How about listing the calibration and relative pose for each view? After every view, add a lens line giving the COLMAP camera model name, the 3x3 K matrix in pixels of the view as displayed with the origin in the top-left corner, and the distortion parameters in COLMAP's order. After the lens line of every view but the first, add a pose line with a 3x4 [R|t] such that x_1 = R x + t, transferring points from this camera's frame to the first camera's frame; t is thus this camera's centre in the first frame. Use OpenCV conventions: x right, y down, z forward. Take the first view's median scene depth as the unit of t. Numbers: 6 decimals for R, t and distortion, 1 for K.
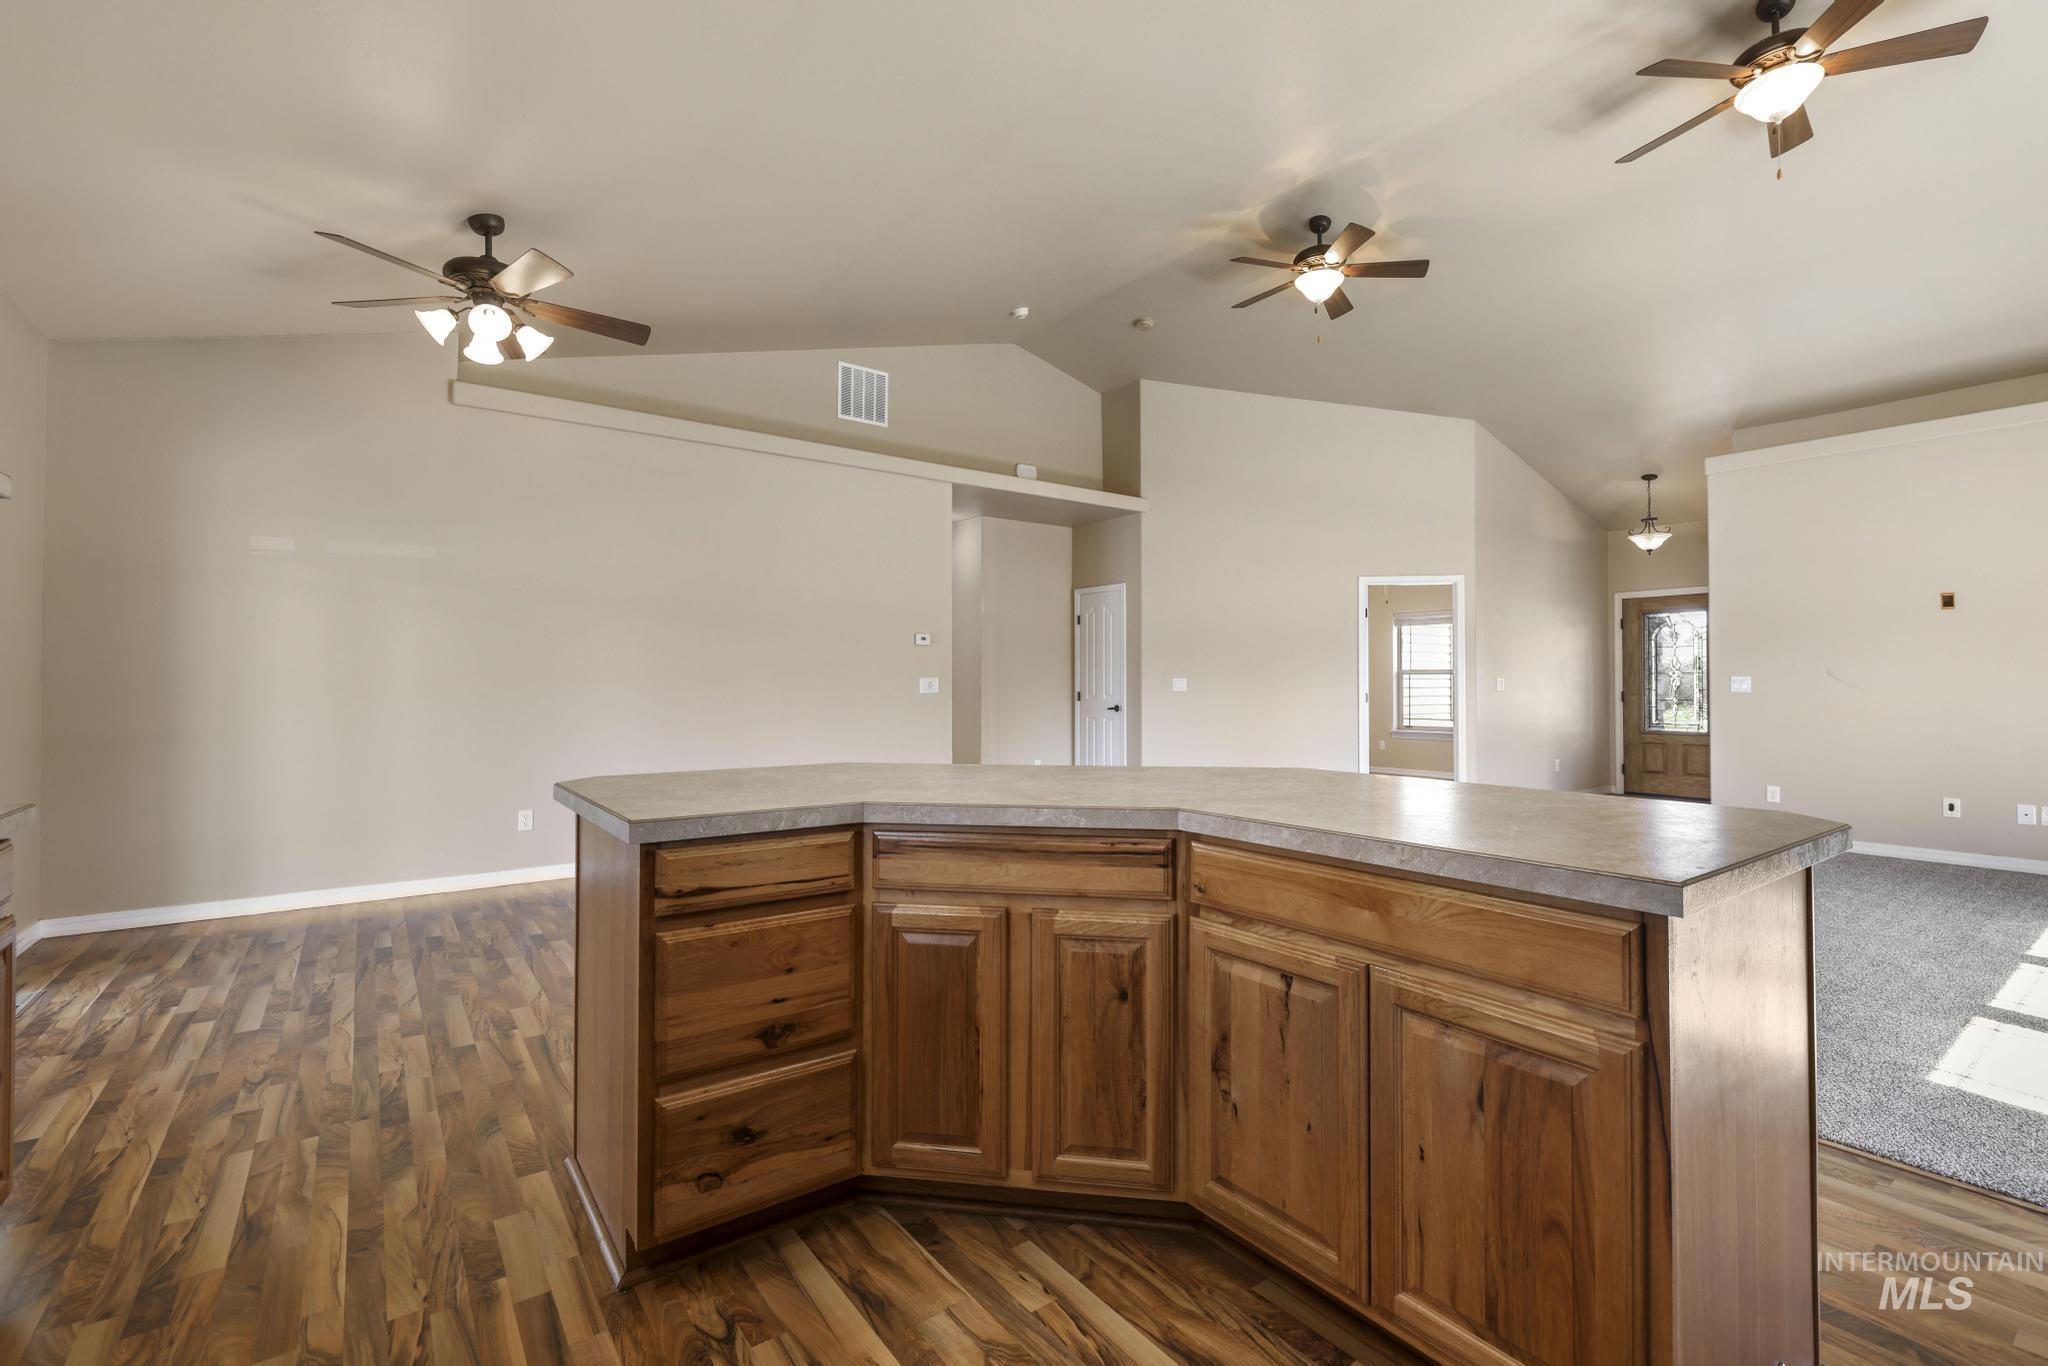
lens RADIAL K [[912.6, 0, 1001.6], [0, 912.6, 670.9], [0, 0, 1]] dist [0.000551, 0.000209]
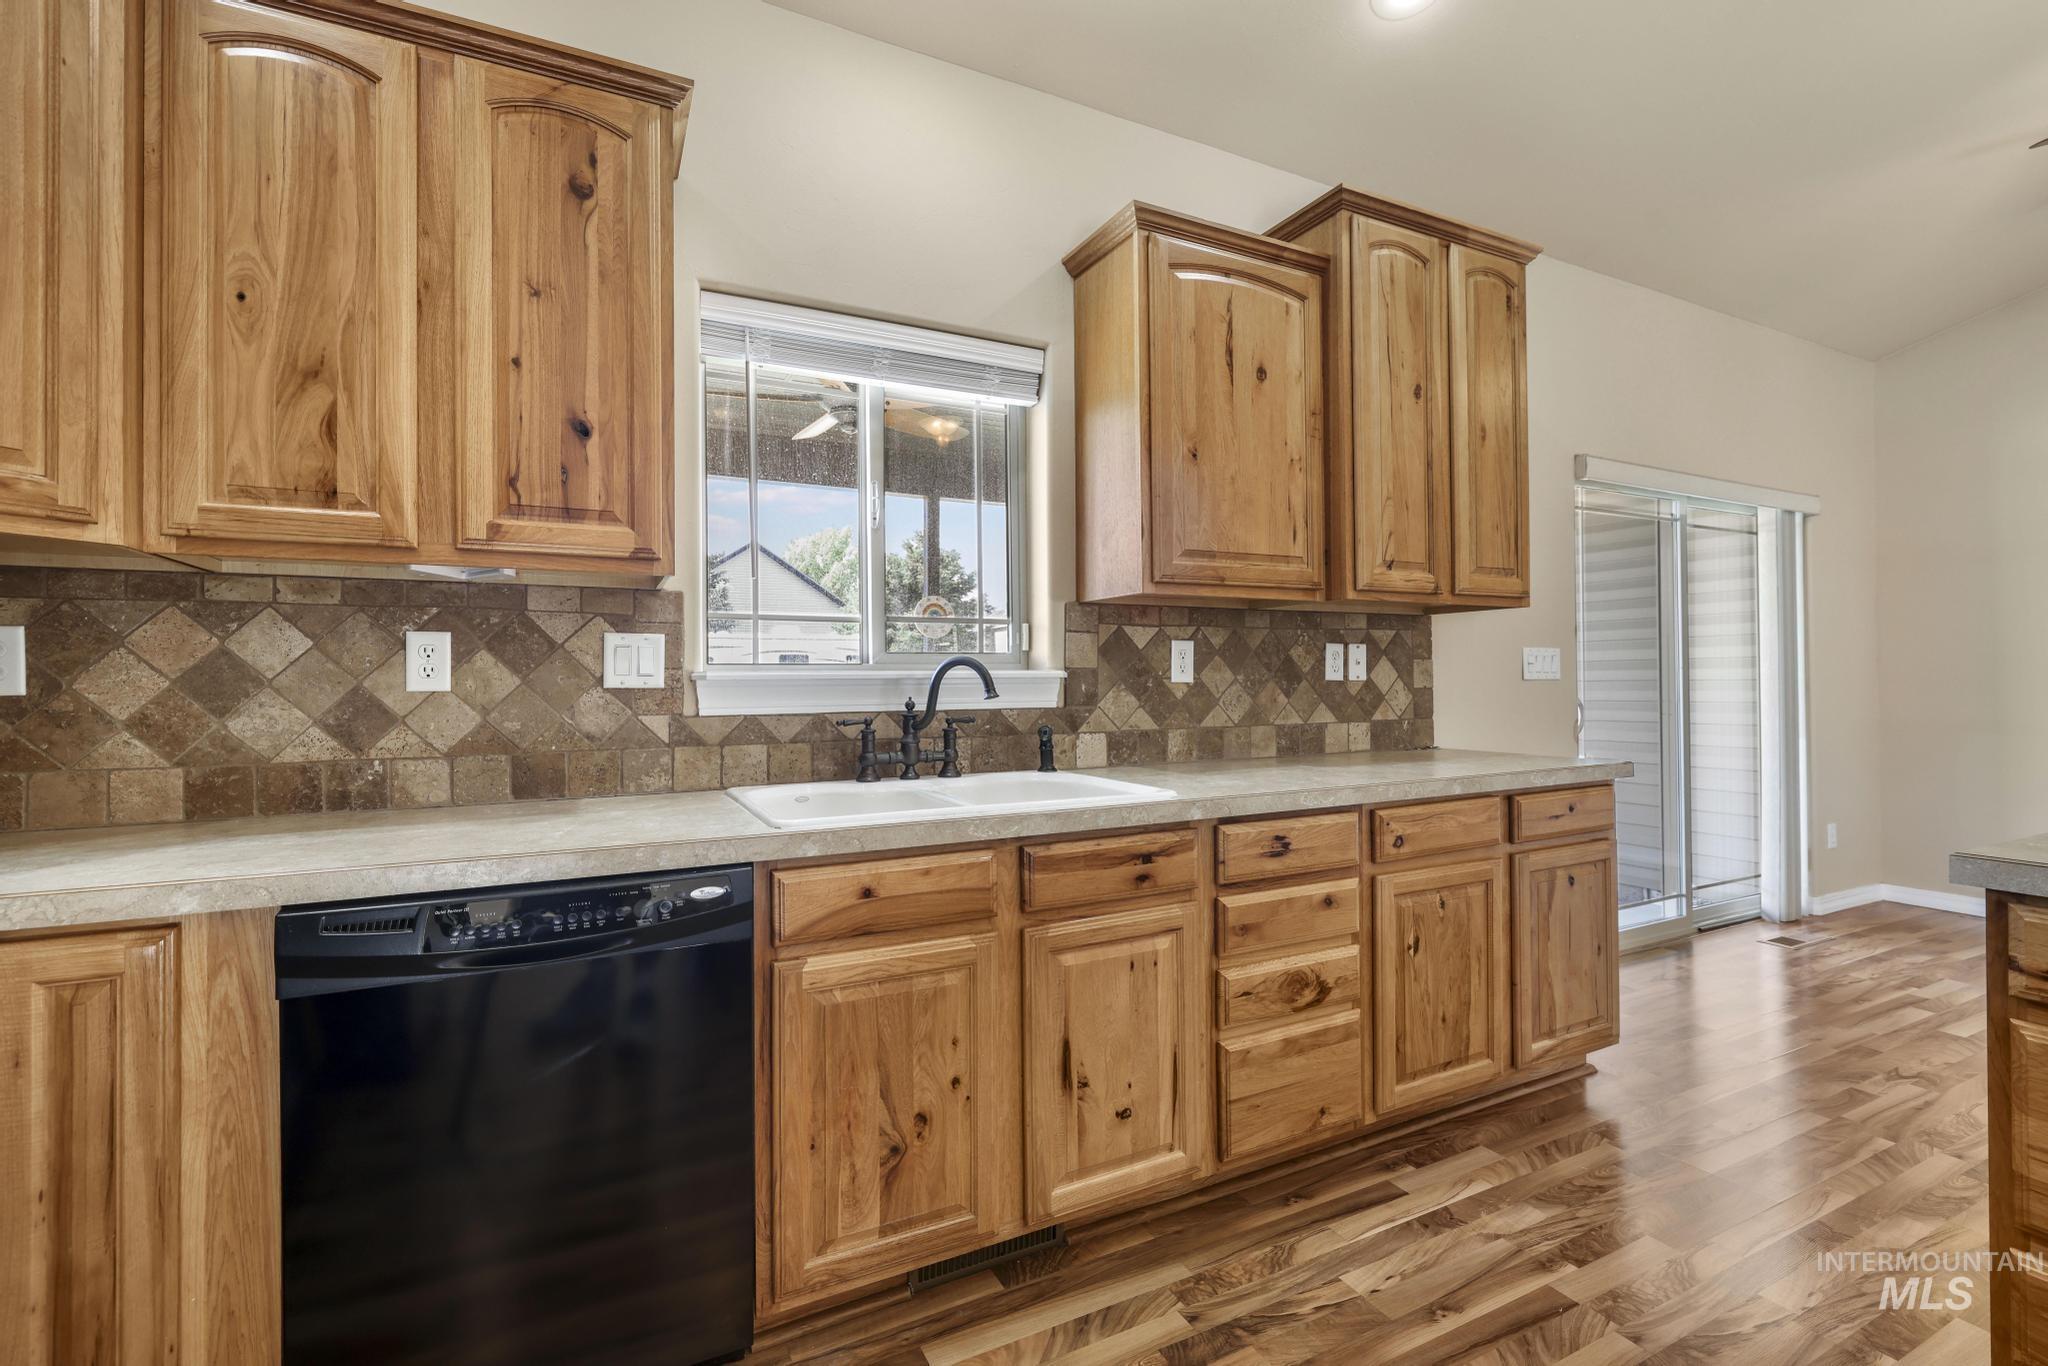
lens RADIAL K [[879.9, 0, 1032.8], [0, 879.9, 673.8], [0, 0, 1]] dist [-0.000514, 0.000179]
pose [[-0.145977, -0.007647, -0.989258, 0.265787], [0.026270, 0.999588, -0.011603, 0.002905], [0.988939, -0.027682, -0.145716, 0.220869]]
